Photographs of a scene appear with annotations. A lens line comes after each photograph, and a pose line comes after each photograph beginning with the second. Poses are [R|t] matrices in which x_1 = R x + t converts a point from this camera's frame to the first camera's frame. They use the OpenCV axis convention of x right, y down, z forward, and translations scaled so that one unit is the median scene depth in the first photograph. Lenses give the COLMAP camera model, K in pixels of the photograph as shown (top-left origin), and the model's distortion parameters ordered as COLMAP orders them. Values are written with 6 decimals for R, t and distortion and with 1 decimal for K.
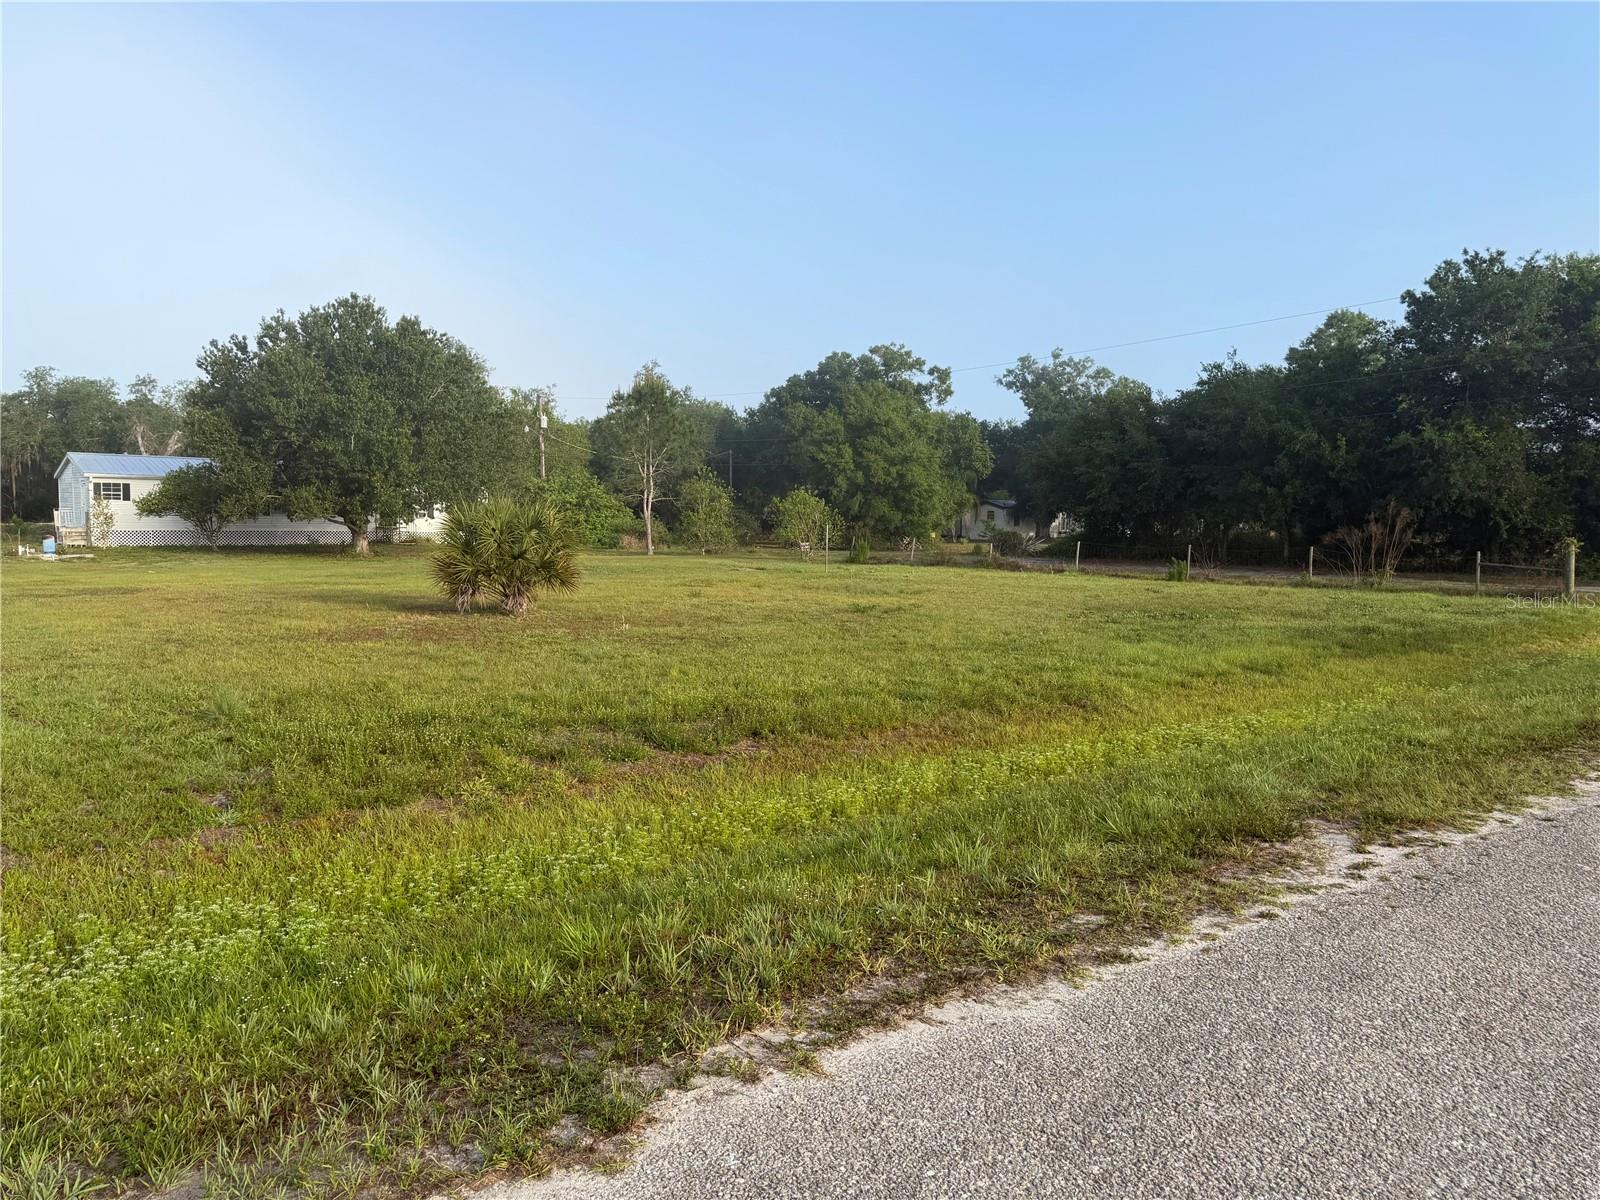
lens RADIAL K [[1091.6, 0, 800.0], [0, 1091.6, 600.0], [0, 0, 1]] dist [0.176823, -0.238270]
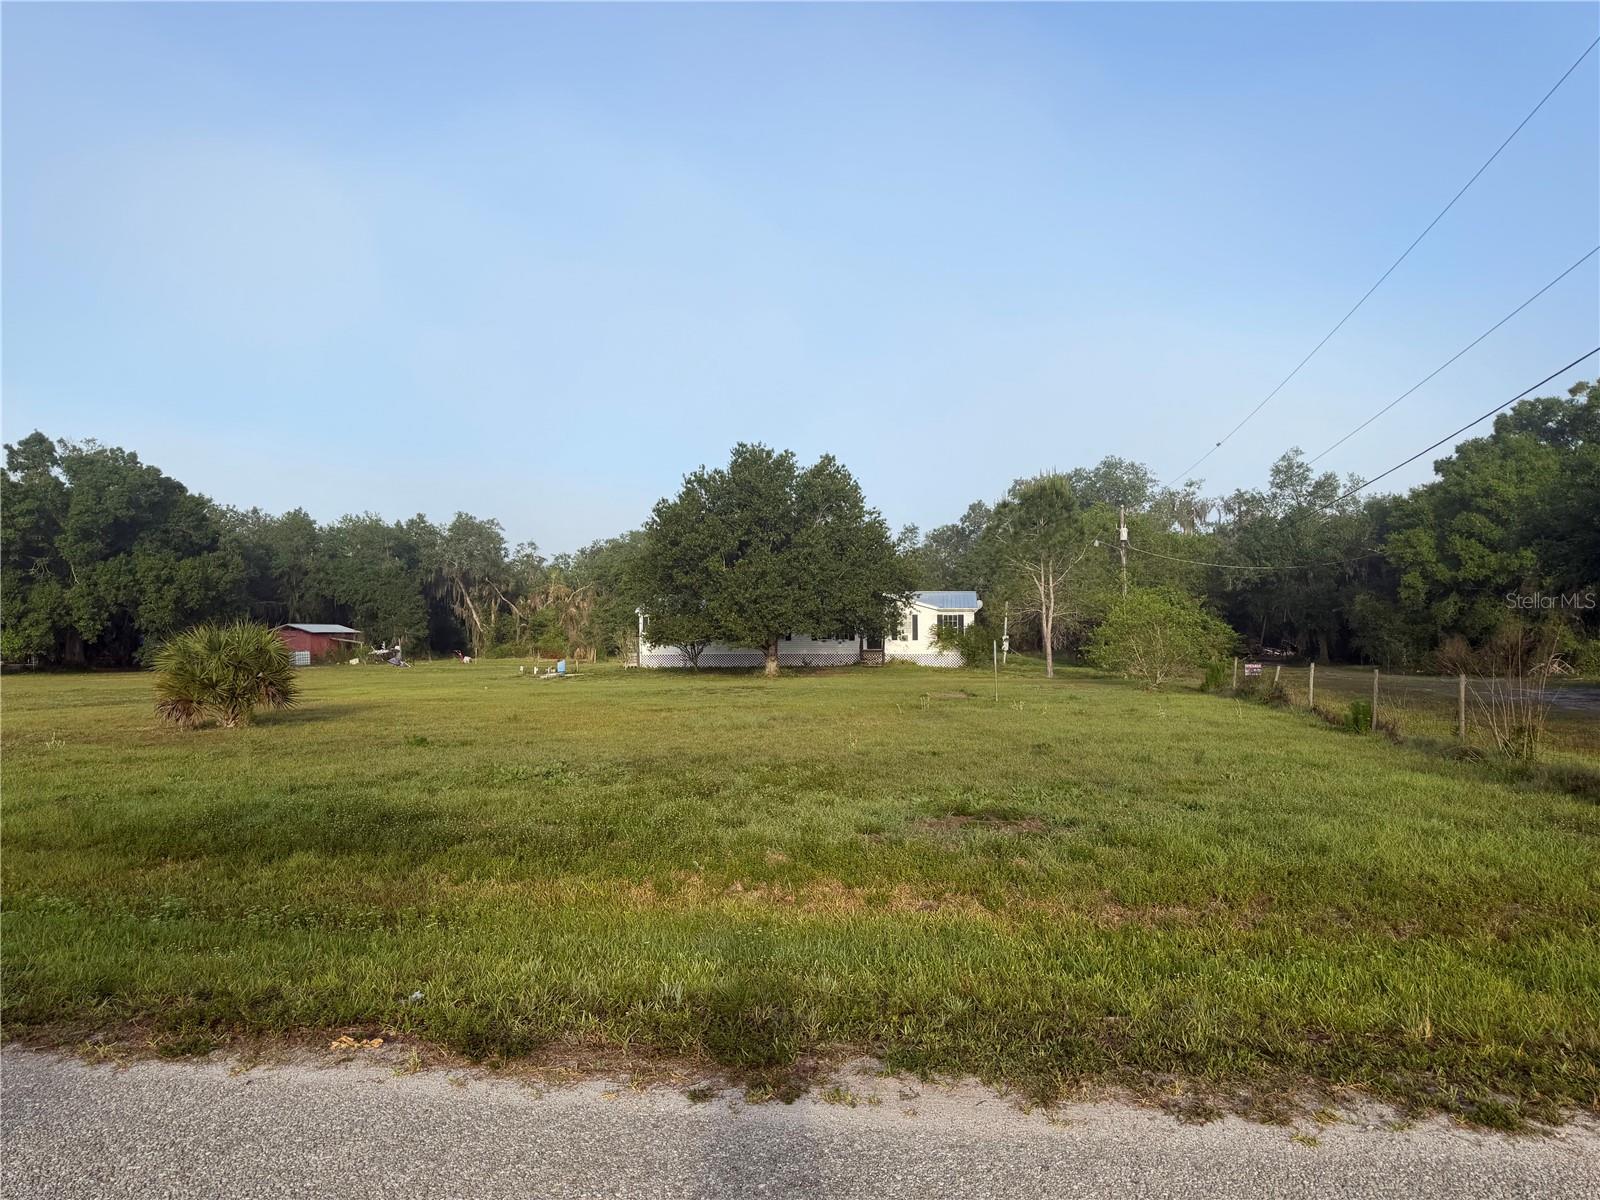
lens RADIAL K [[1107.9, 0, 796.0], [0, 1107.9, 600.3], [0, 0, 1]] dist [0.057750, -0.048624]
pose [[0.688749, -0.042611, -0.723747, 0.841532], [-0.037629, 0.994825, -0.094381, -0.024701], [0.724023, 0.092239, 0.683581, 0.567058]]
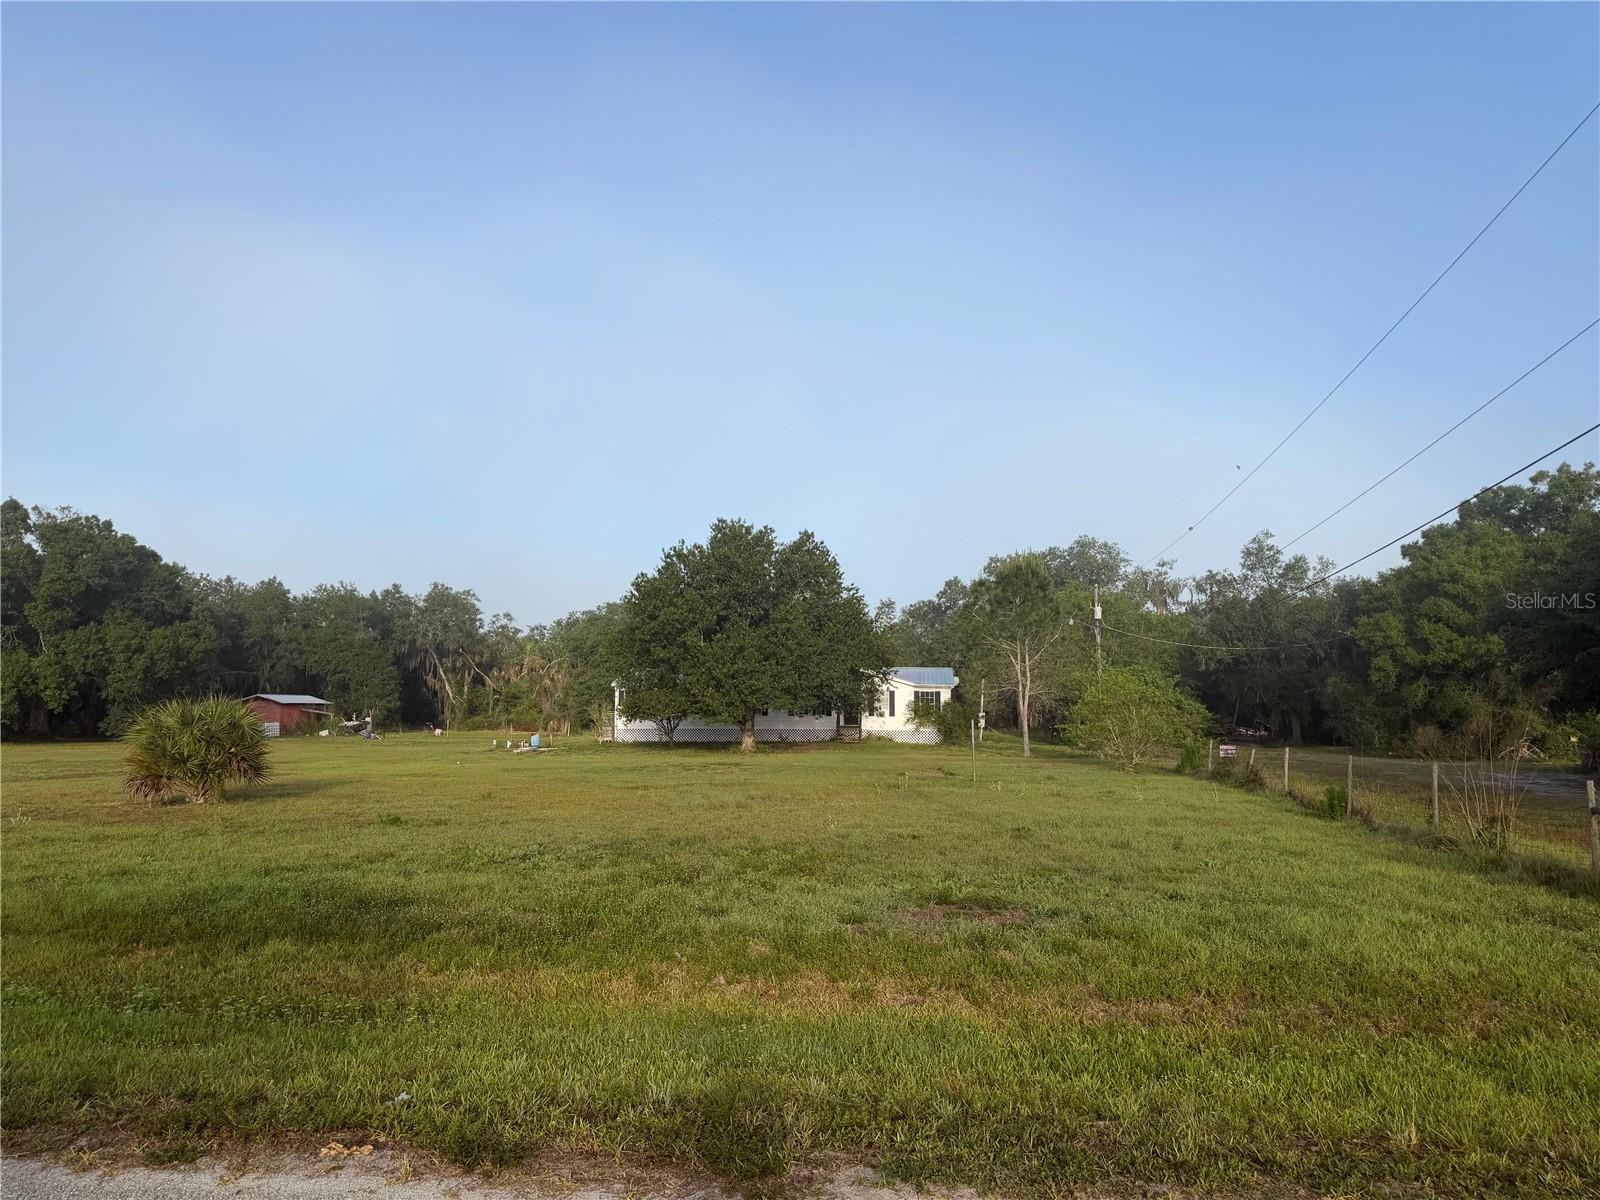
lens RADIAL K [[1109.9, 0, 793.6], [0, 1109.9, 608.5], [0, 0, 1]] dist [0.049597, -0.036011]
pose [[0.703372, -0.076607, -0.706682, 0.842482], [-0.046494, 0.987088, -0.153280, -0.028454], [0.709300, 0.140670, 0.690729, 0.561572]]
